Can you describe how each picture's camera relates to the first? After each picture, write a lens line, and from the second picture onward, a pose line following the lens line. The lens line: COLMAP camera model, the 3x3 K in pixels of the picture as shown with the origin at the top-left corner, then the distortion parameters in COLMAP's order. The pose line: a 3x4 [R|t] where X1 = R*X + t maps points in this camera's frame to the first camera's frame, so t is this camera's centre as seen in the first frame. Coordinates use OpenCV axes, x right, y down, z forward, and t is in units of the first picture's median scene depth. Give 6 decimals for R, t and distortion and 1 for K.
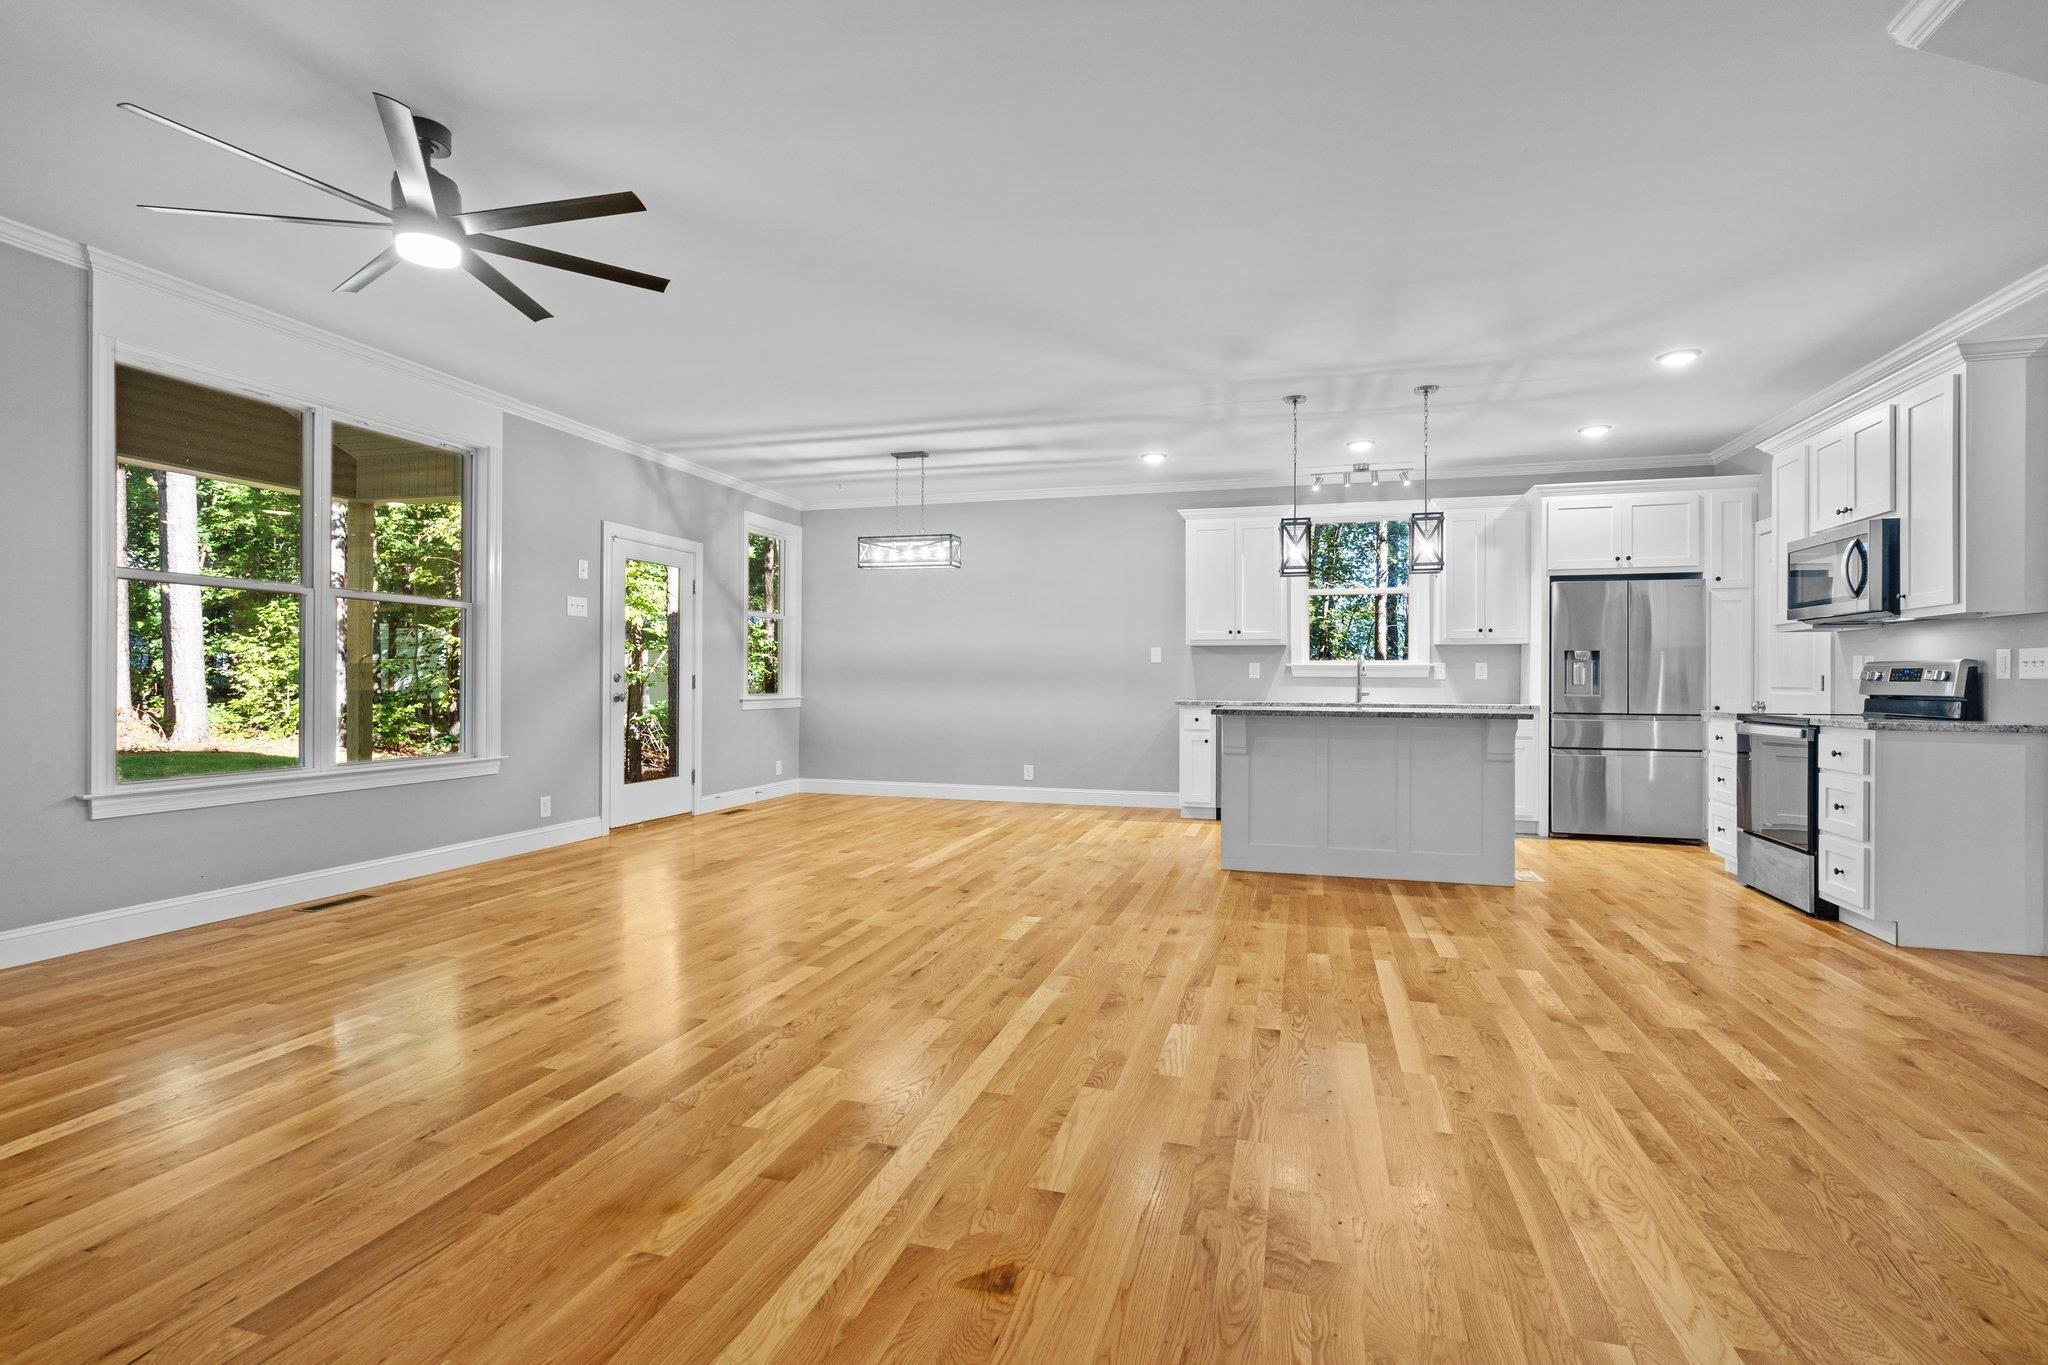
lens RADIAL K [[931.8, 0, 1034.5], [0, 931.8, 673.7], [0, 0, 1]] dist [-0.002966, 0.001295]
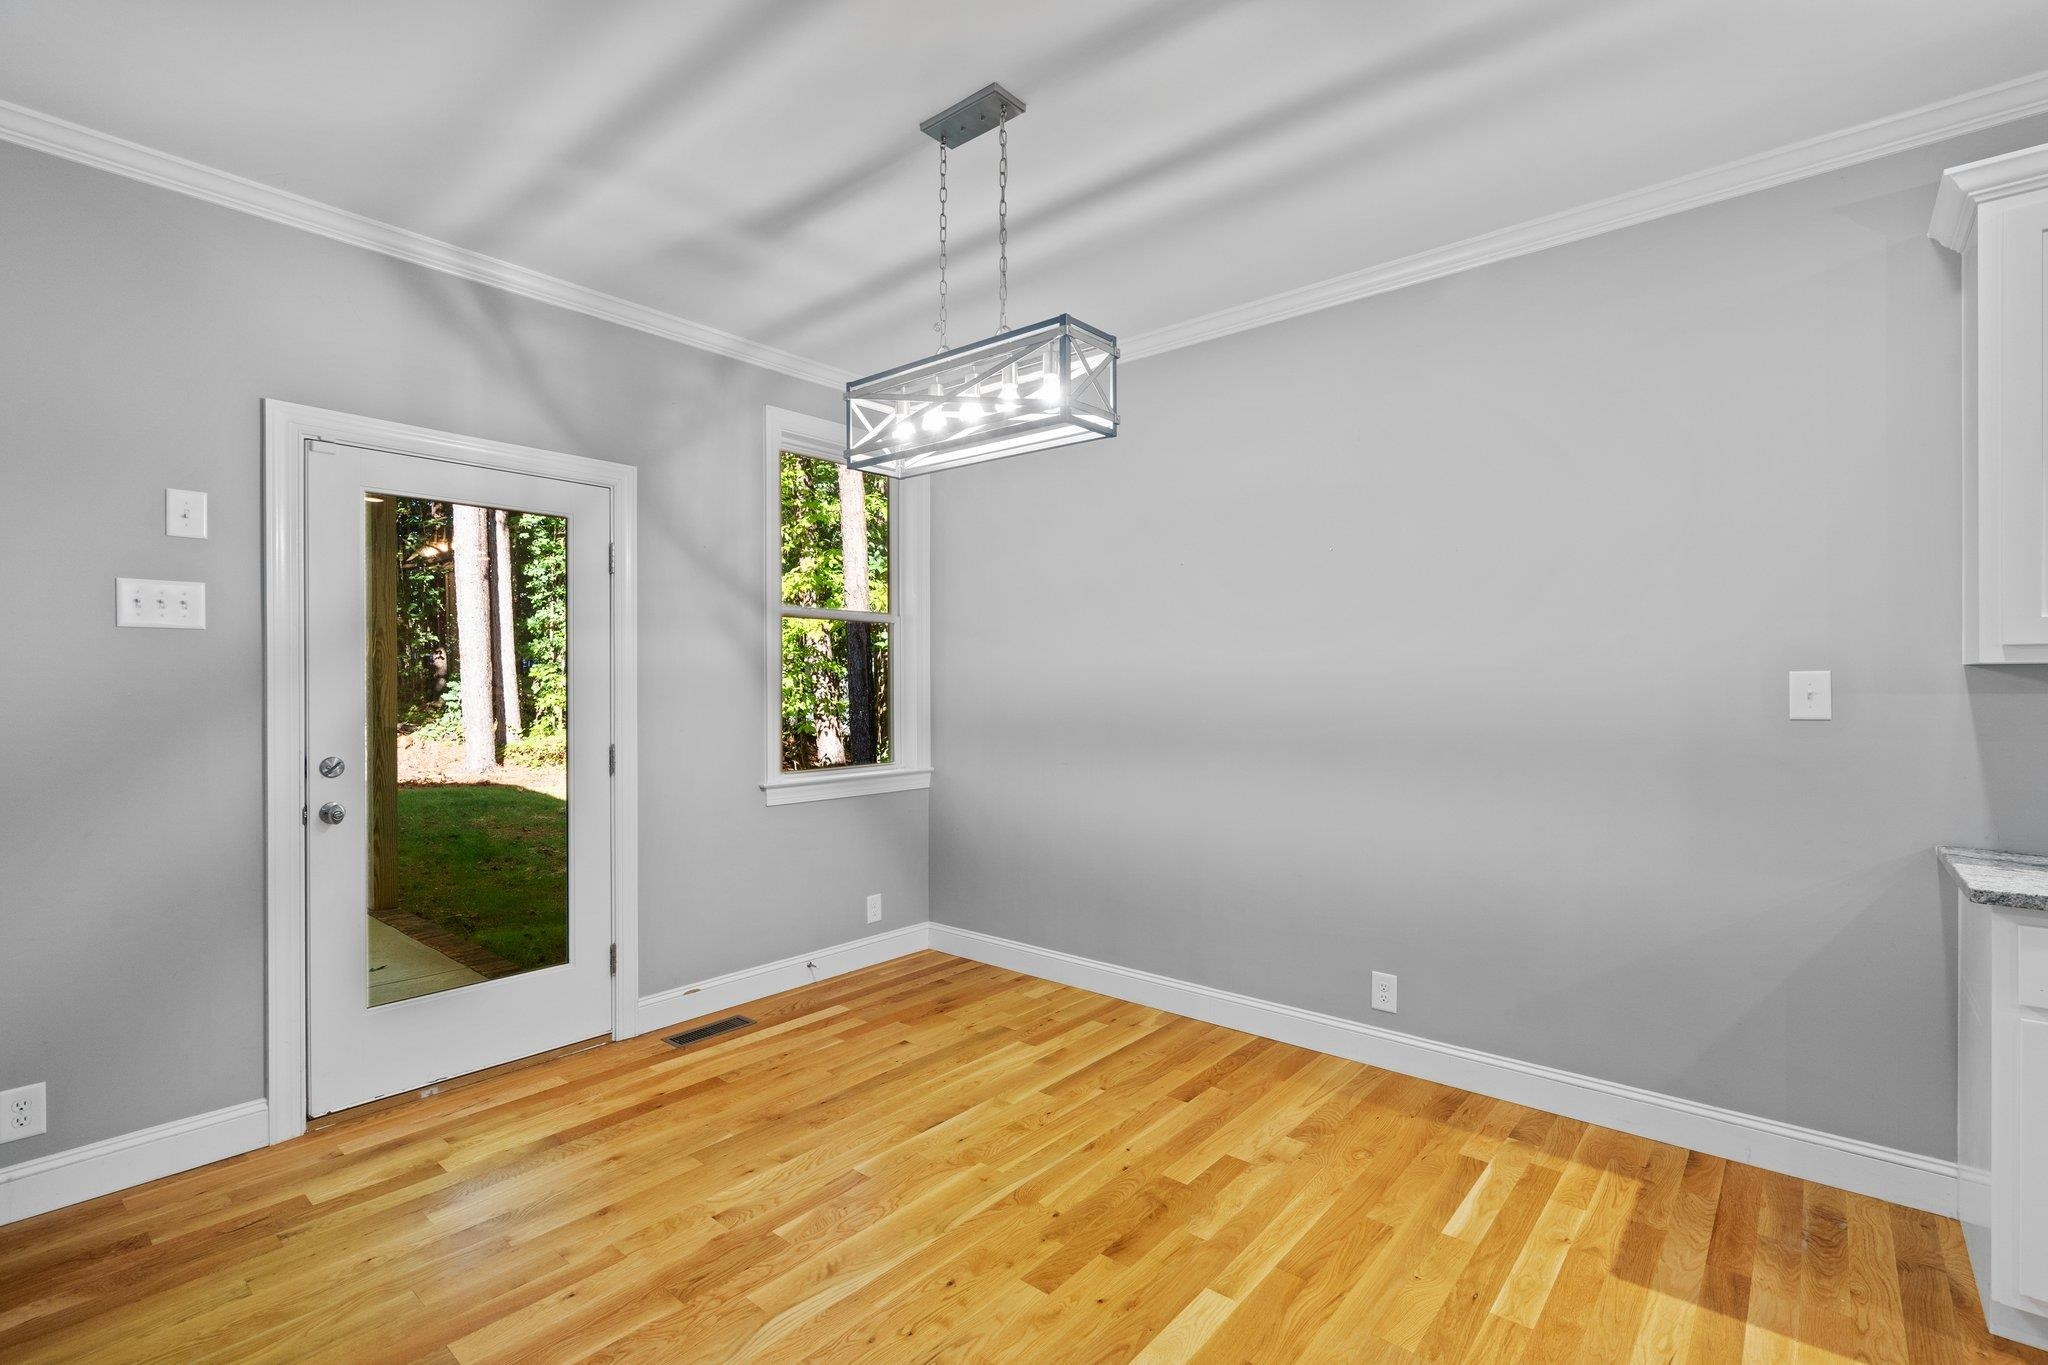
lens RADIAL K [[931.8, 0, 1030.5], [0, 931.8, 684.4], [0, 0, 1]] dist [-0.002966, 0.001295]
pose [[0.911408, -0.005755, -0.411464, 0.026005], [0.008426, 0.999954, 0.004678, -0.034507], [0.411418, -0.007730, 0.911414, 0.766219]]
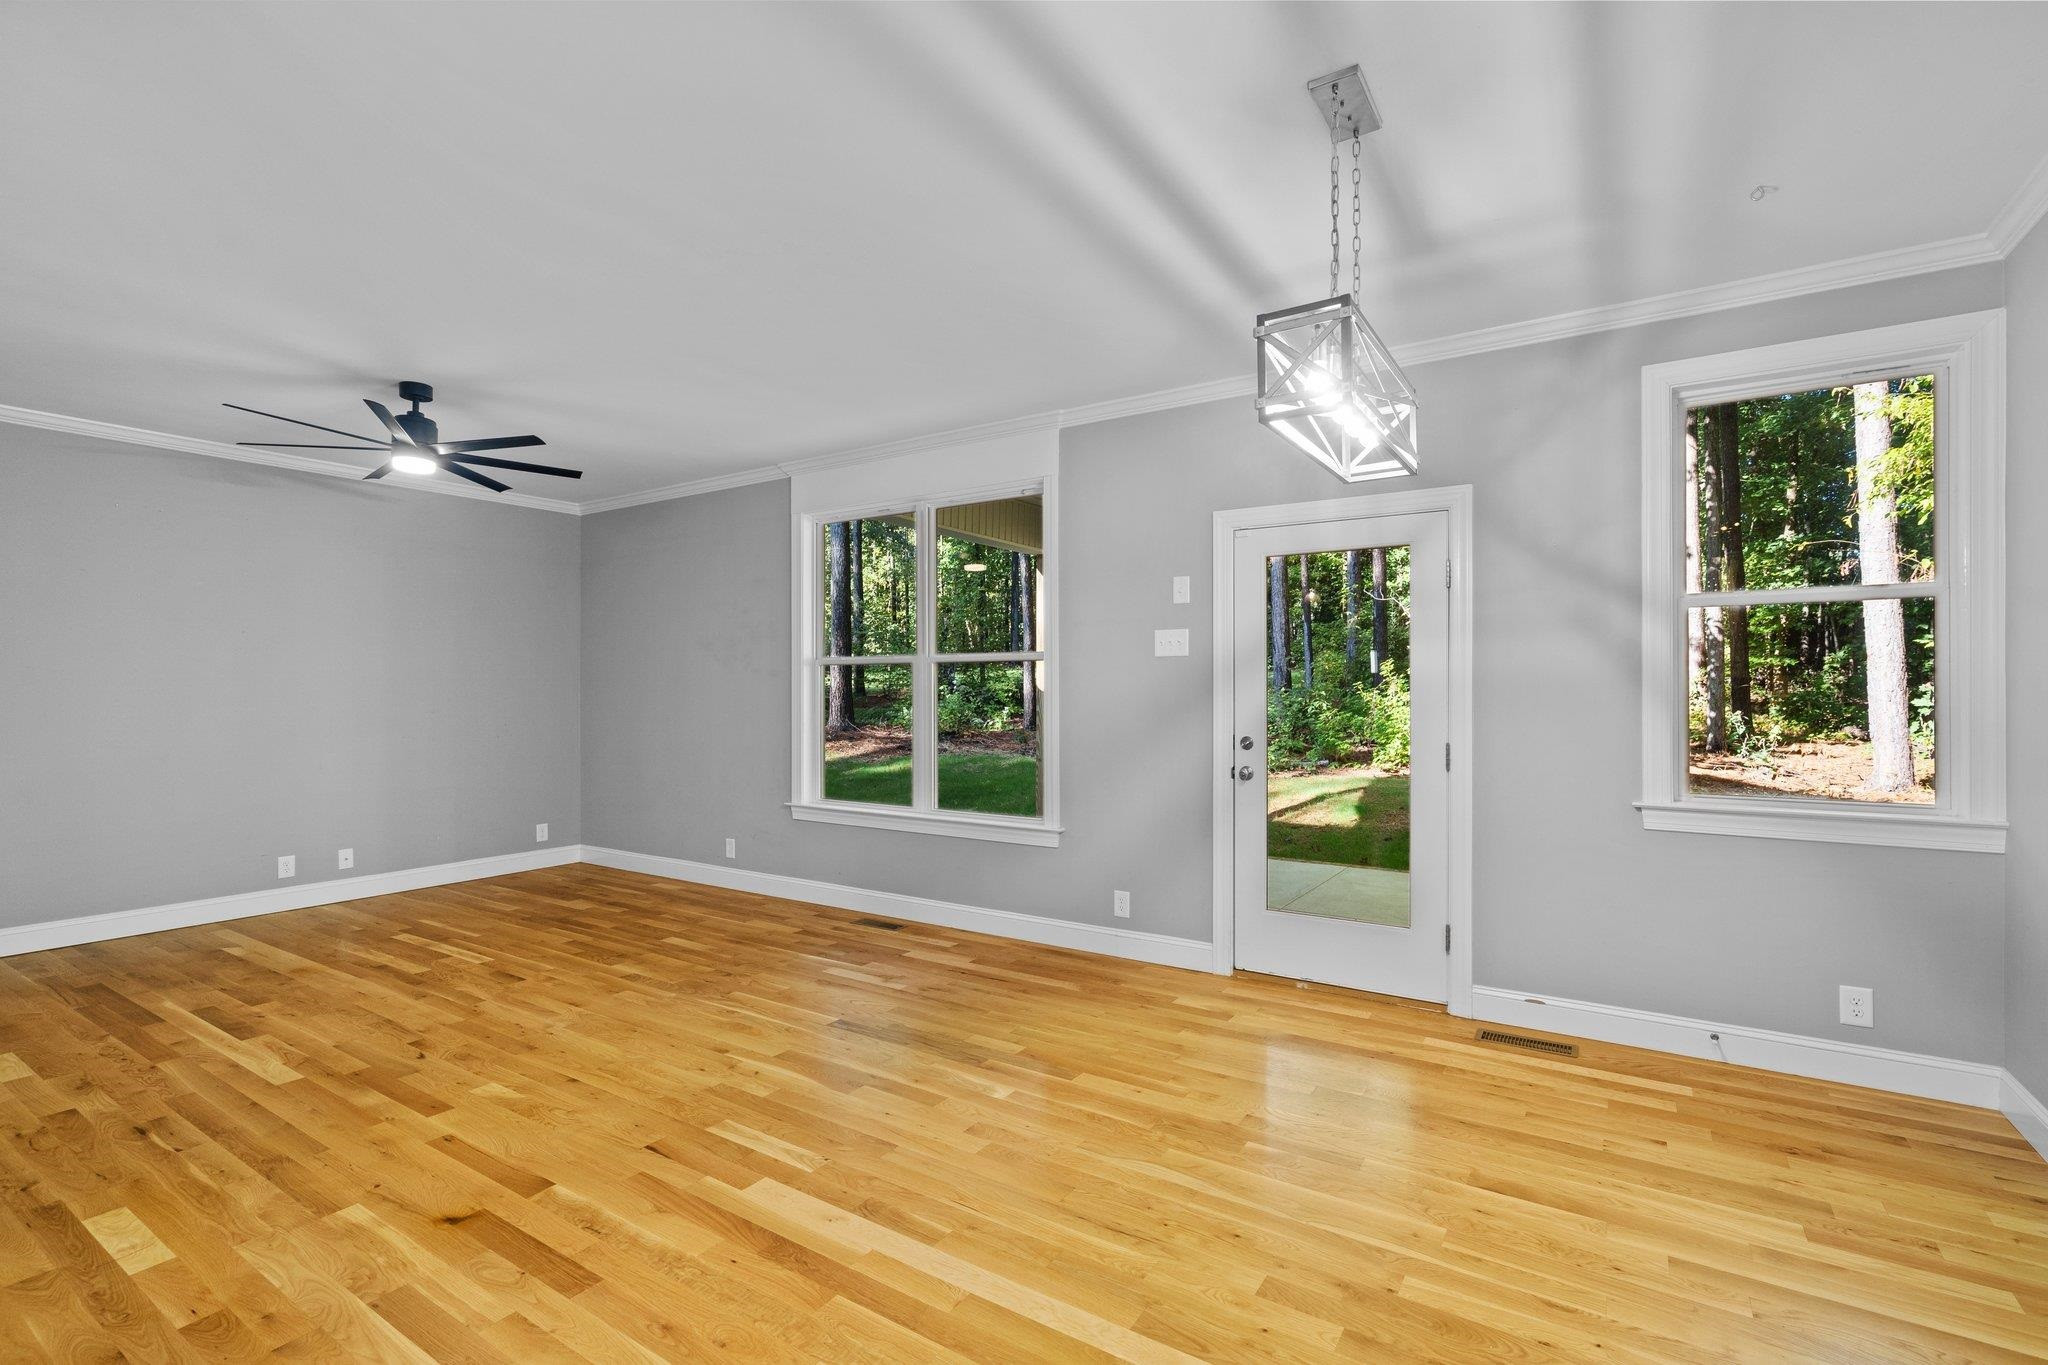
lens RADIAL K [[931.8, 0, 1029.1], [0, 931.8, 690.5], [0, 0, 1]] dist [-0.002966, 0.001295]
pose [[-0.292925, -0.003549, -0.956129, 0.232053], [0.005417, 0.999971, -0.005371, -0.030931], [0.956120, -0.006753, -0.292897, 1.082874]]
